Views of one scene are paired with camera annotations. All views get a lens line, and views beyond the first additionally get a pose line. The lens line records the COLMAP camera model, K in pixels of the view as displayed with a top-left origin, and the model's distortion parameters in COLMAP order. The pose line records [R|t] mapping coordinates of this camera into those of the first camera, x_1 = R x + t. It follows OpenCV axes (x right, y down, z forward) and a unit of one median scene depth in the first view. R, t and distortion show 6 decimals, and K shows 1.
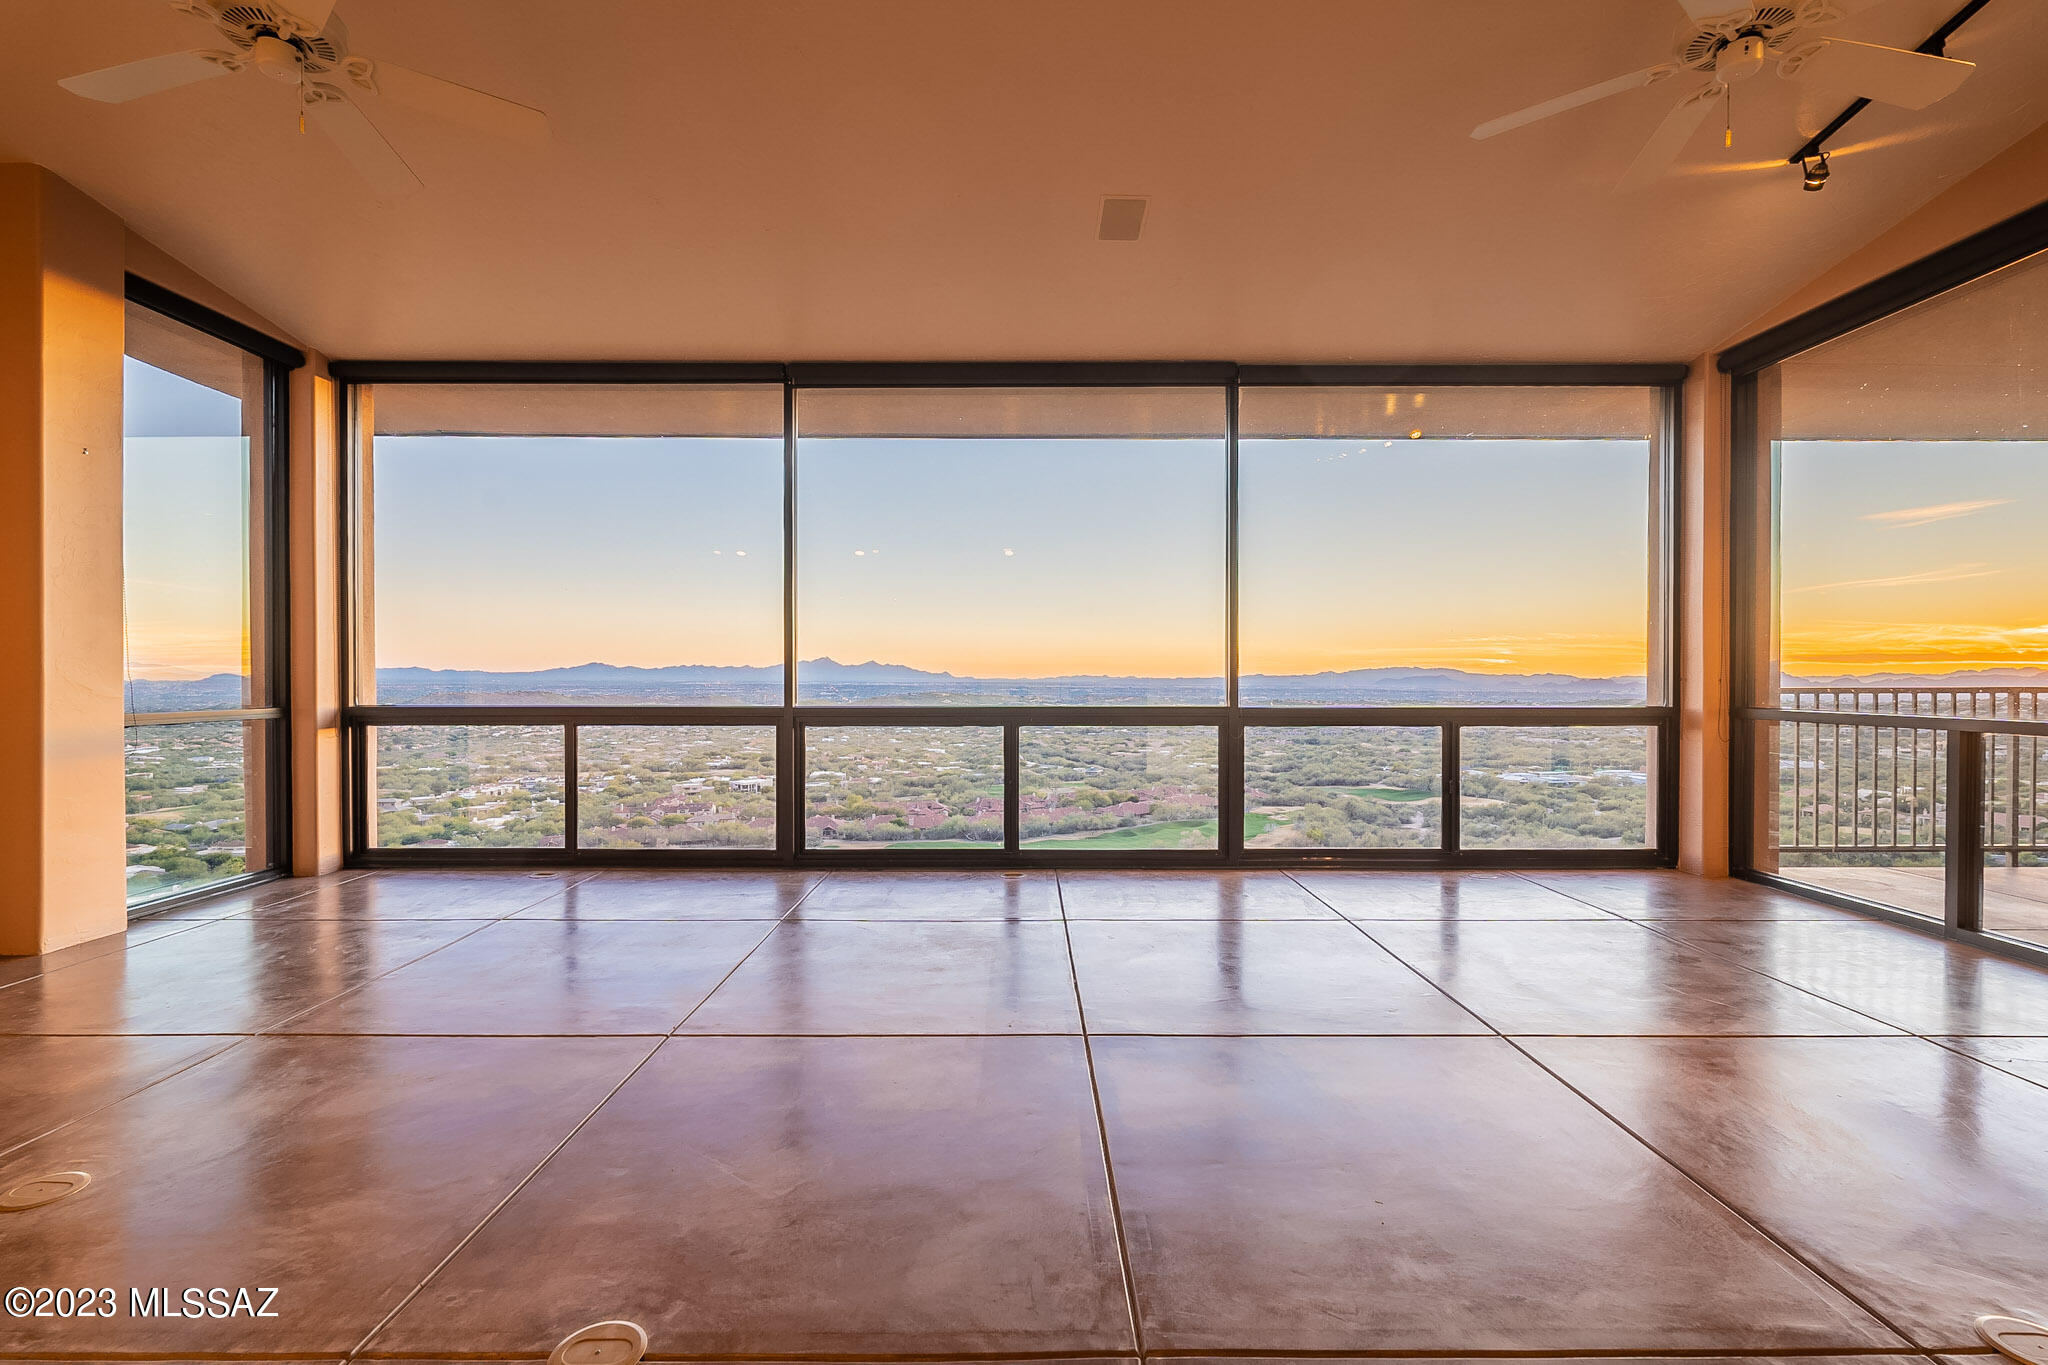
lens RADIAL K [[906.4, 0, 1024.0], [0, 906.4, 682.5], [0, 0, 1]] dist [-0.001764, -0.000188]
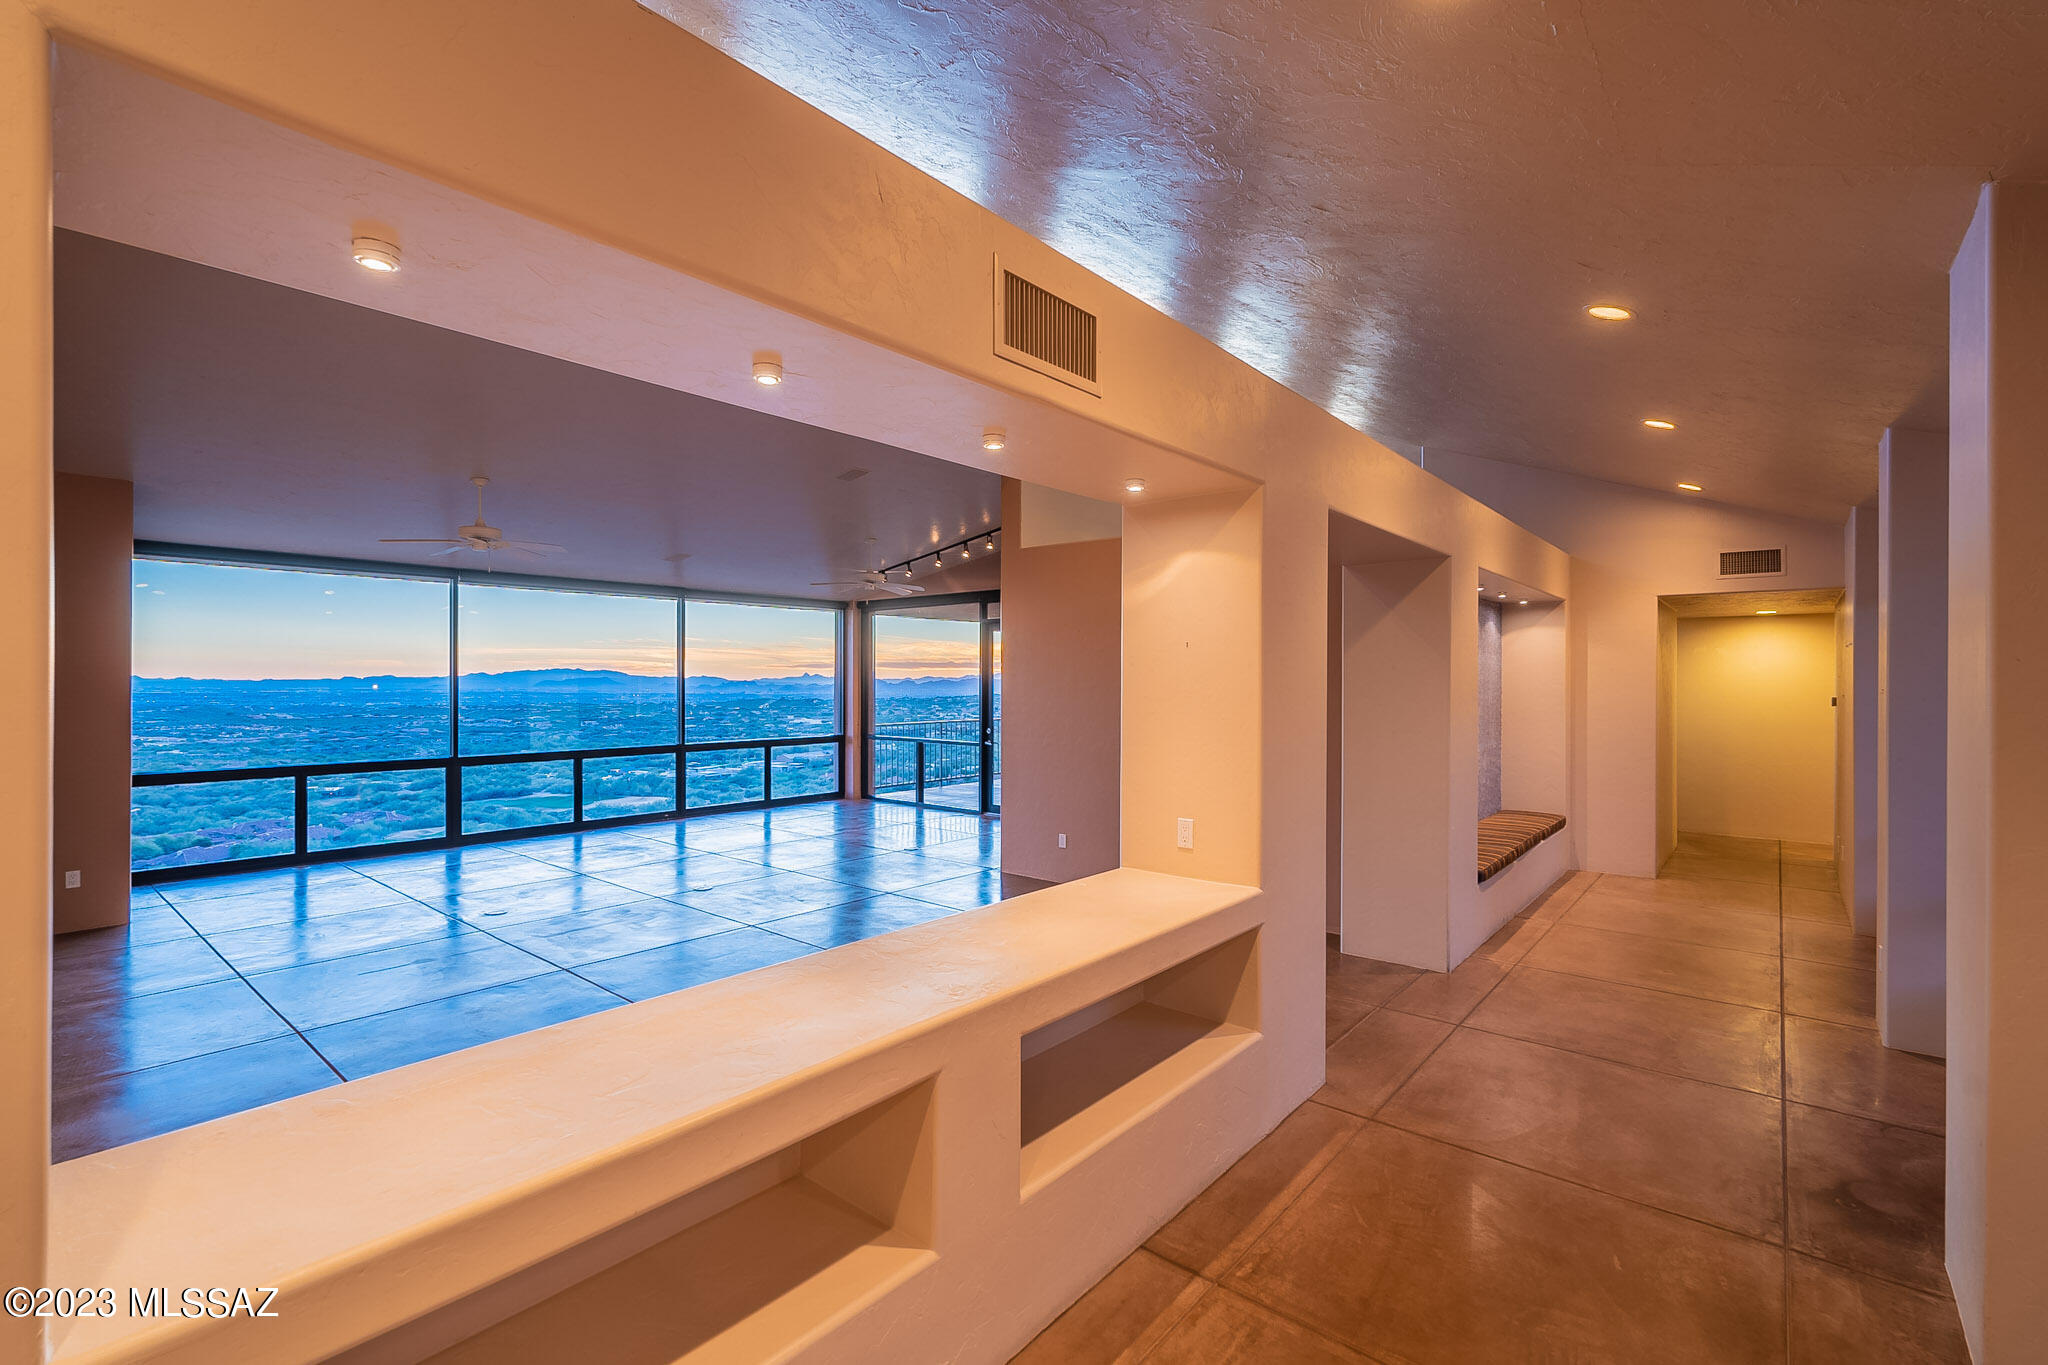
lens RADIAL K [[919.3, 0, 1024.0], [0, 919.3, 682.5], [0, 0, 1]] dist [0.011862, 0.000312]
pose [[0.650965, -0.001866, 0.759105, -0.900551], [0.002847, 0.999996, 0.000016, -0.117694], [-0.759102, 0.002151, 0.650968, -1.053108]]
